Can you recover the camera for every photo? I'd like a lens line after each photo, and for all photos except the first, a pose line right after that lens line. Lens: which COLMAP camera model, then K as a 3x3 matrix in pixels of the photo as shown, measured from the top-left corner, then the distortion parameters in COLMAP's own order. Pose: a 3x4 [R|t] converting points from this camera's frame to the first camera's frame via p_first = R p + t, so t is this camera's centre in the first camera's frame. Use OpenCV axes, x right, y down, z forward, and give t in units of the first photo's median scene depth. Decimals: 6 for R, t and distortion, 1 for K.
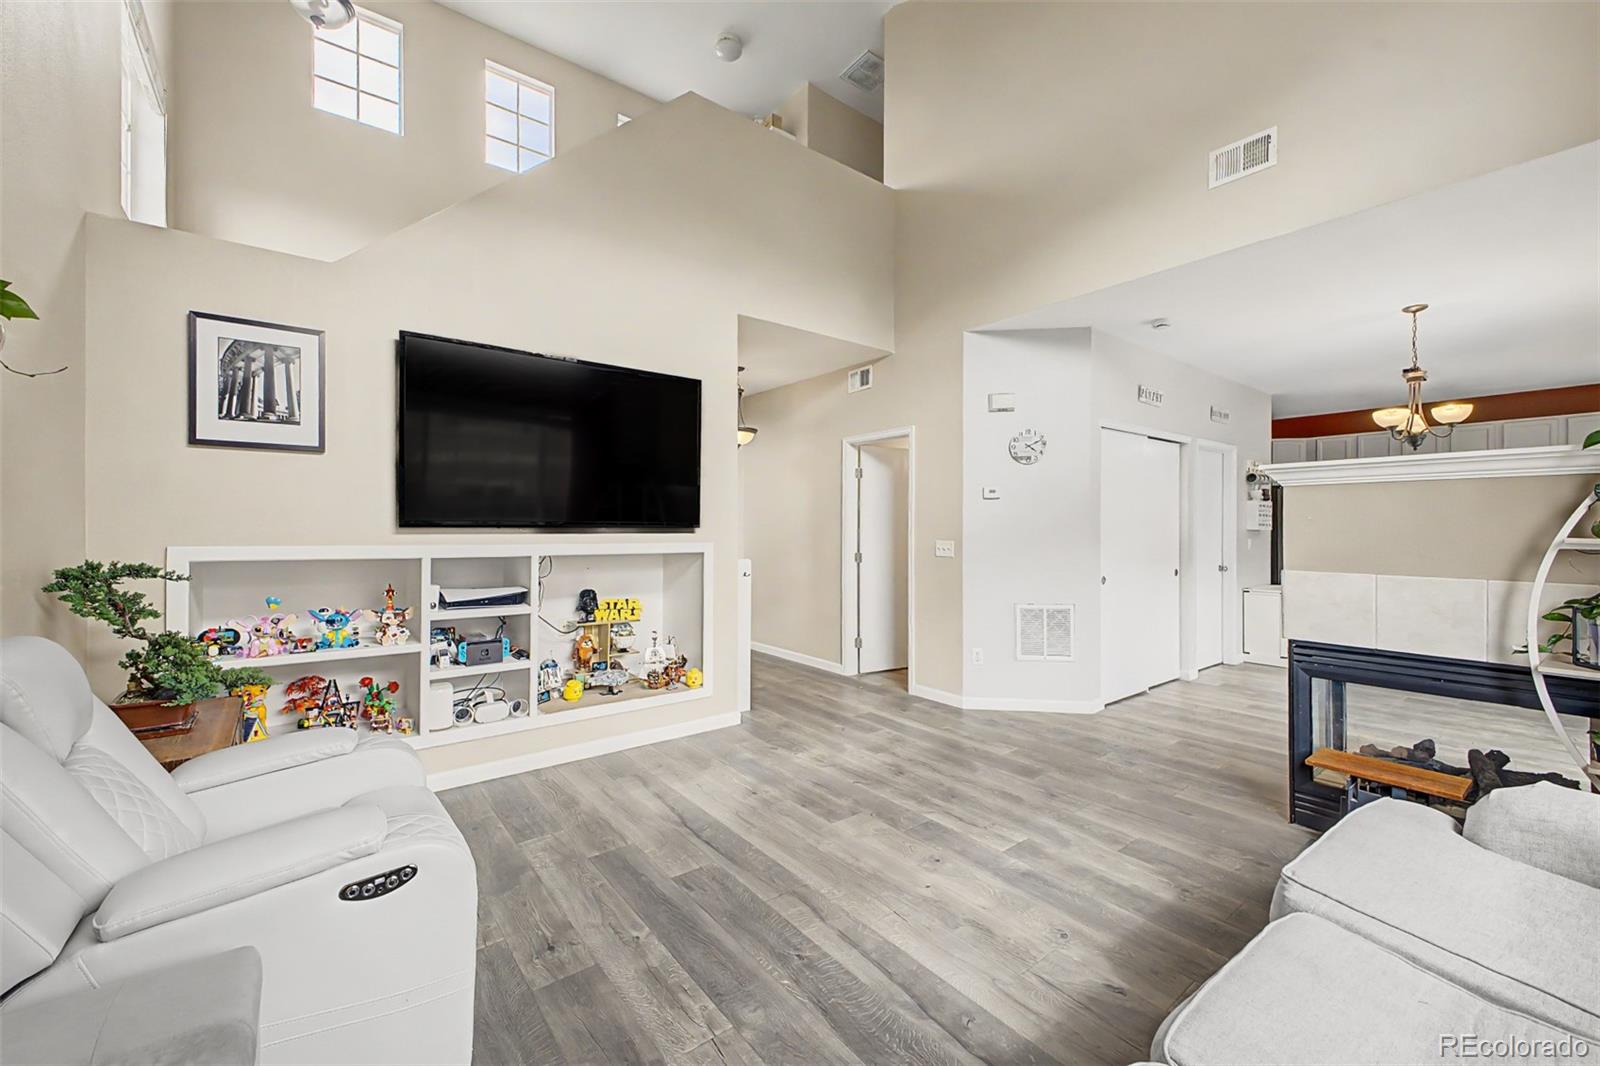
lens RADIAL K [[642.7, 0, 798.0], [0, 642.7, 528.1], [0, 0, 1]] dist [0.011738, -0.000252]
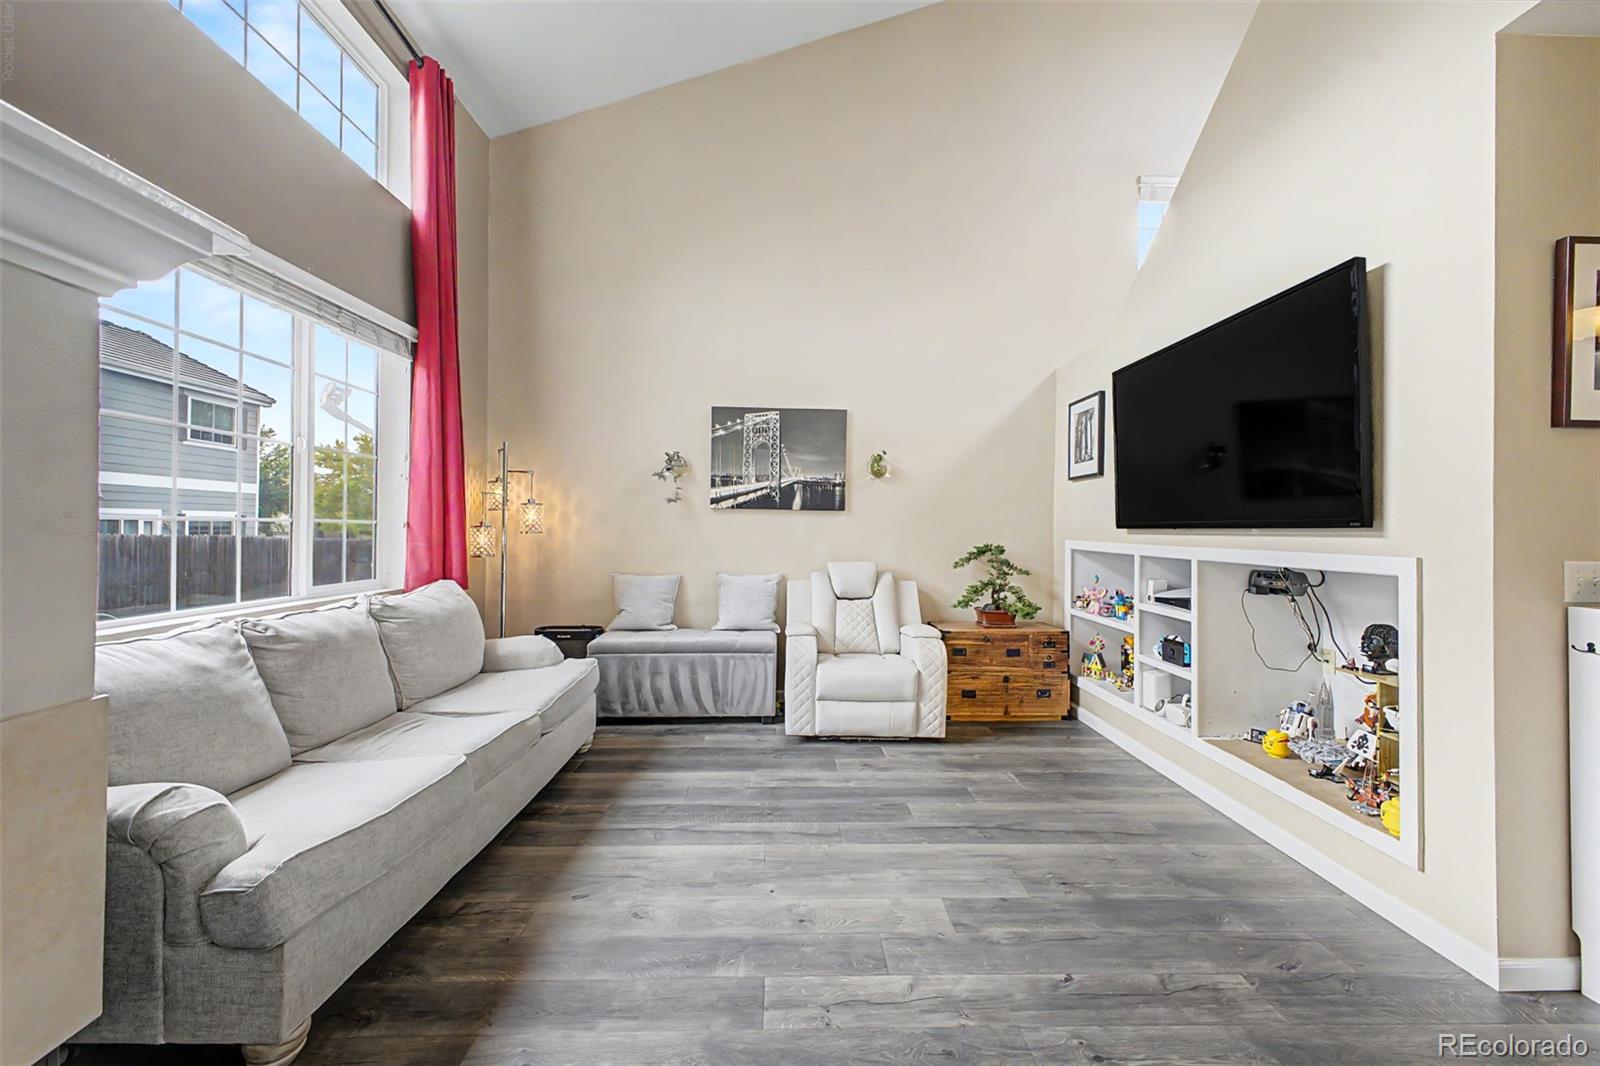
lens RADIAL K [[634.6, 0, 800.3], [0, 634.6, 521.7], [0, 0, 1]] dist [0.026561, -0.000154]
pose [[-0.589772, -0.014785, -0.807434, 0.944972], [-0.004962, 0.999880, -0.014684, 0.008872], [0.807555, -0.004654, -0.589775, 1.570472]]
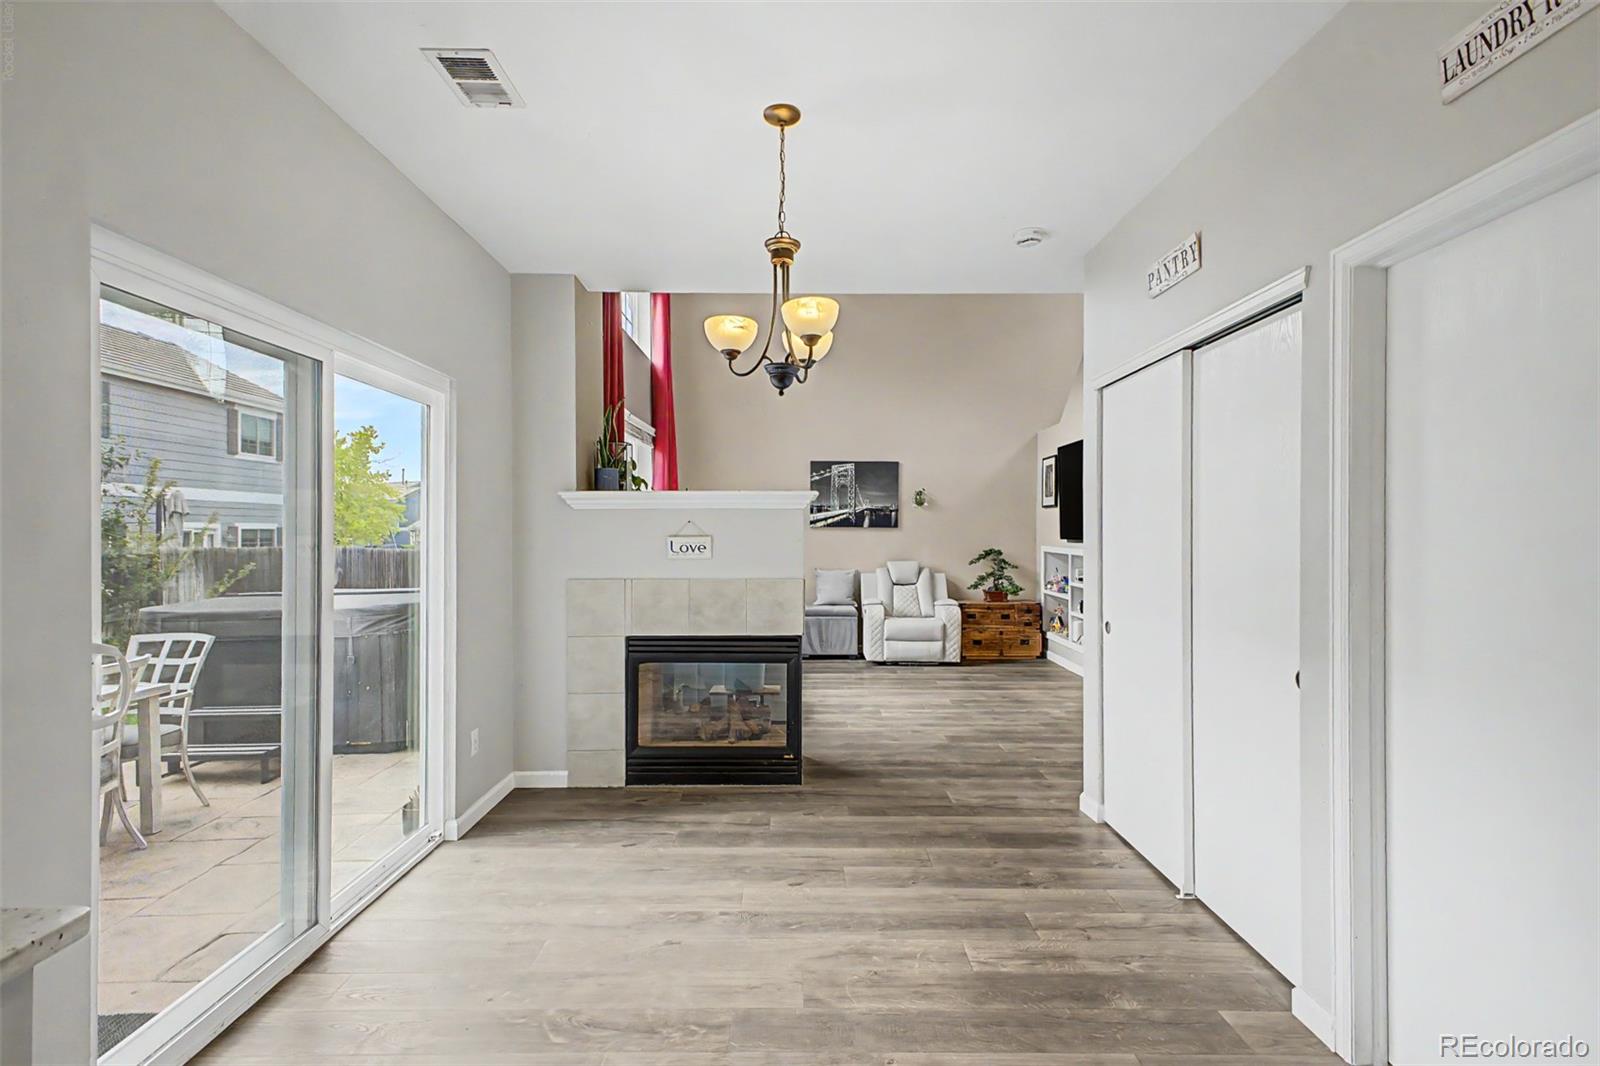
lens RADIAL K [[793.1, 0, 795.3], [0, 793.1, 537.7], [0, 0, 1]] dist [0.027002, 0.000103]
pose [[-0.615868, 0.004253, -0.787838, 2.515103], [0.003803, 0.999990, 0.002425, -0.018186], [0.787840, -0.001502, -0.615878, 2.443163]]
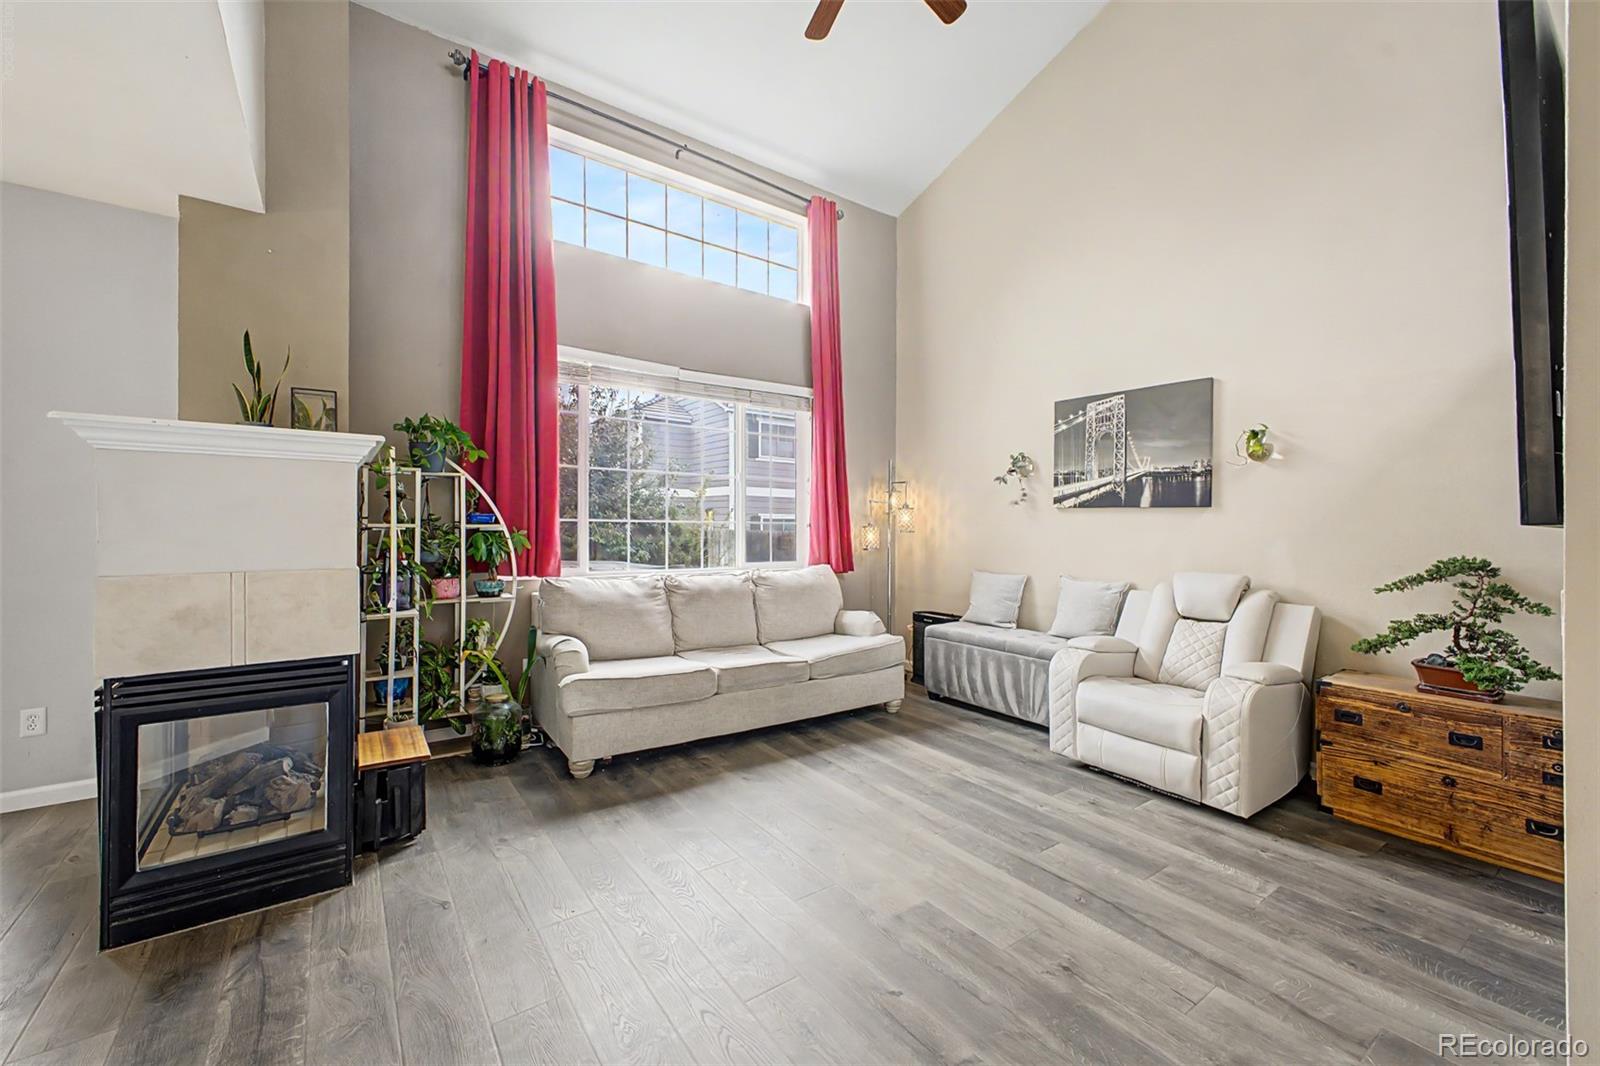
lens RADIAL K [[642.7, 0, 798.0], [0, 642.7, 528.1], [0, 0, 1]] dist [0.011738, -0.000252]
pose [[-0.998980, -0.012311, 0.043450, 0.210065], [-0.012311, 0.999924, 0.000267, 0.008514], [-0.043450, -0.000268, -0.999056, 2.119566]]
